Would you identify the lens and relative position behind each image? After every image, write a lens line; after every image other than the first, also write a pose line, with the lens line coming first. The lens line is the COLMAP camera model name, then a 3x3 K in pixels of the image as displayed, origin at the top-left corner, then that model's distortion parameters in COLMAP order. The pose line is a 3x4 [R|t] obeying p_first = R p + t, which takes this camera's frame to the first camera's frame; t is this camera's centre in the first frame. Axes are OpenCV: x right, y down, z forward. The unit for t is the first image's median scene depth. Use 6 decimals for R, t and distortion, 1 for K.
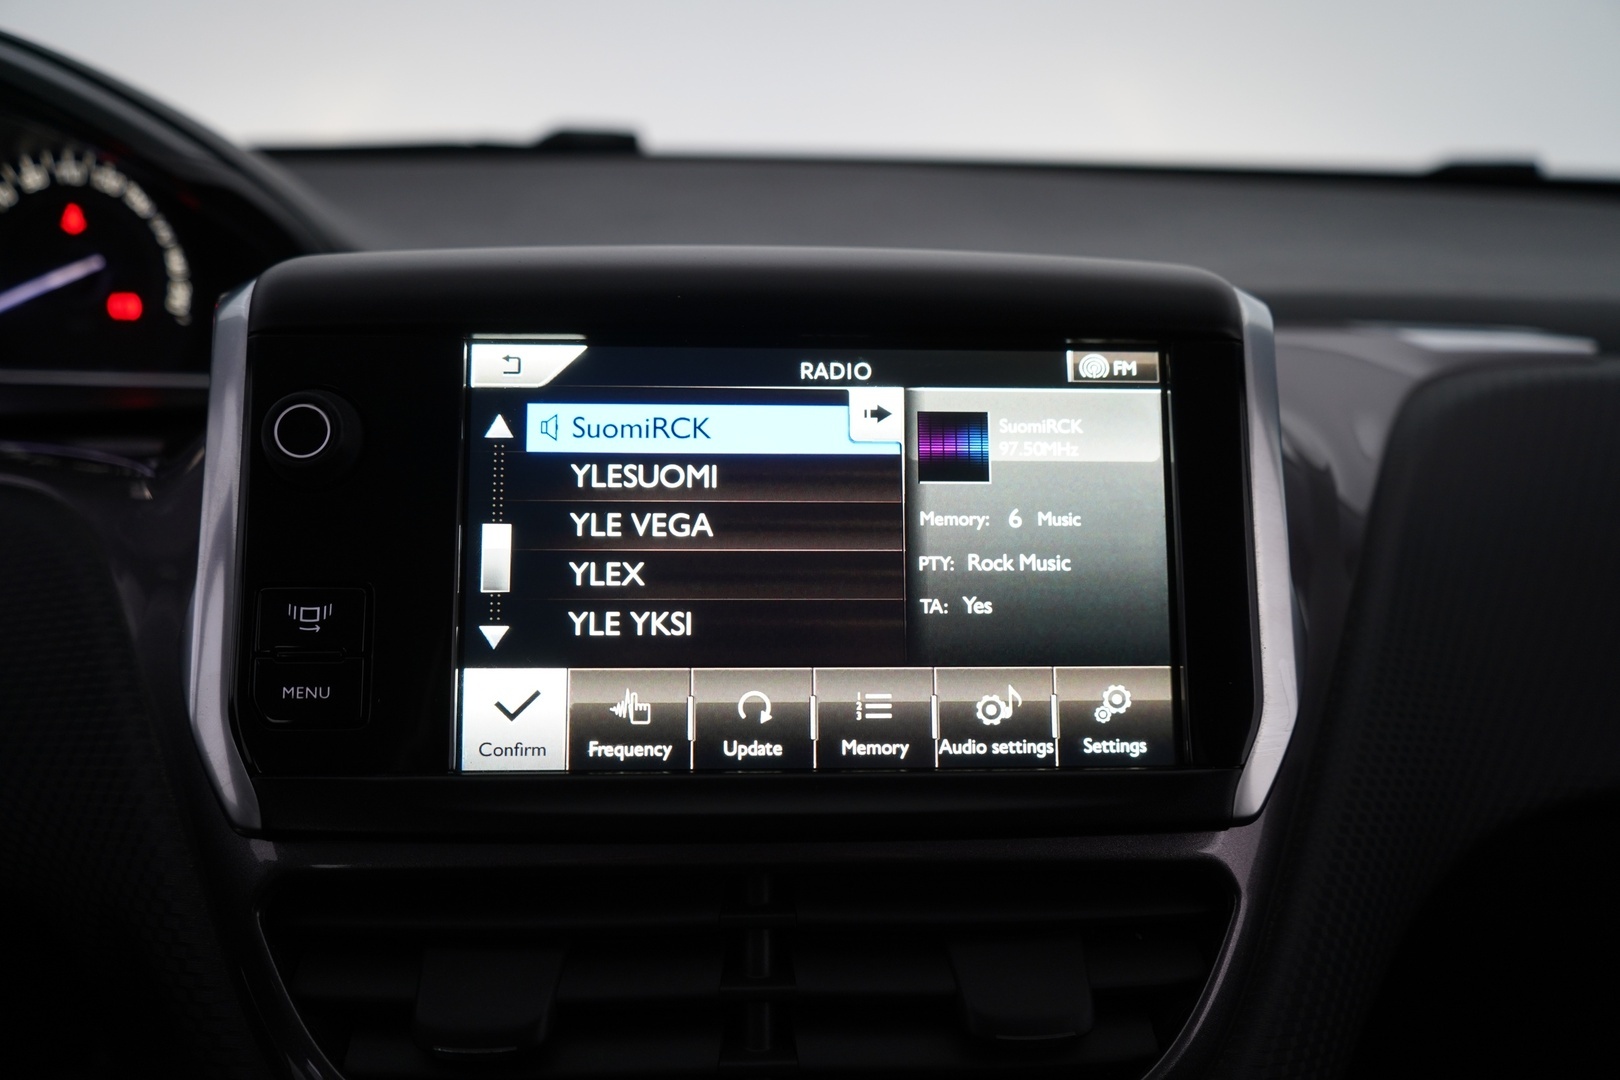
lens RADIAL K [[1285.2, 0, 804.1], [0, 1285.2, 546.2], [0, 0, 1]] dist [-0.012560, -0.001397]
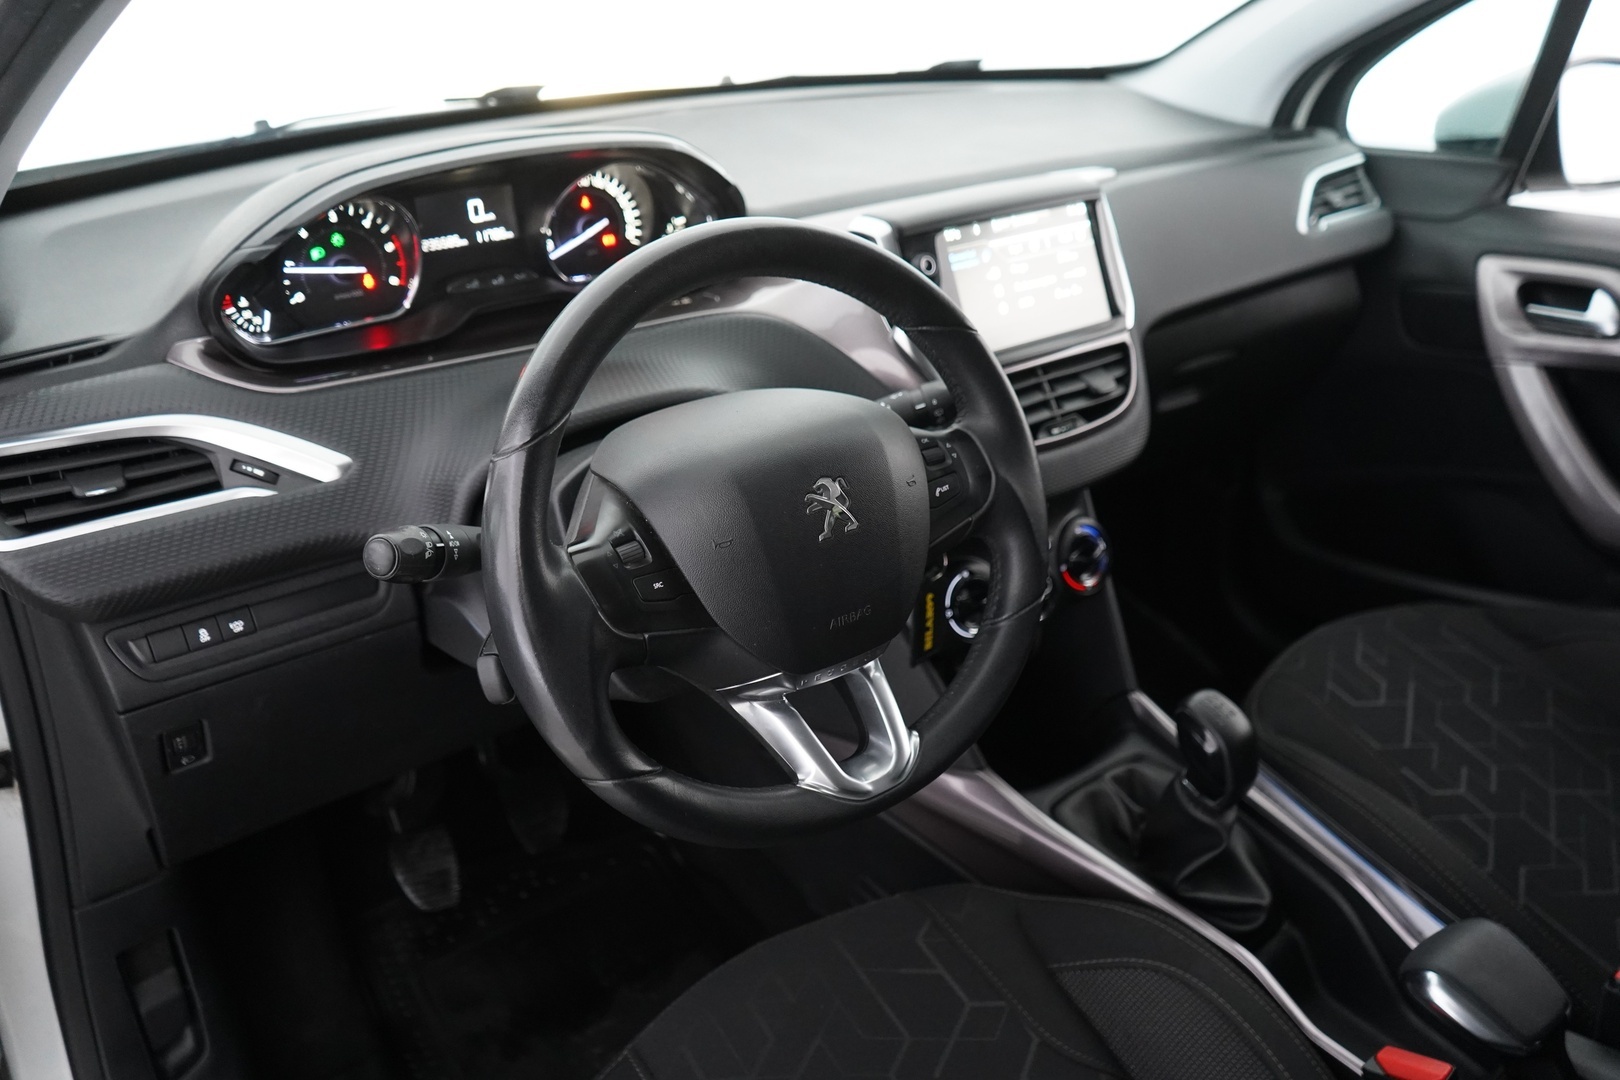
lens RADIAL K [[1285.2, 0, 801.0], [0, 1285.2, 539.8], [0, 0, 1]] dist [-0.012560, -0.001397]
pose [[0.834937, -0.268246, 0.480546, -1.586625], [0.189637, 0.959926, 0.206350, -0.099797], [-0.516641, -0.081160, 0.852347, -1.144710]]
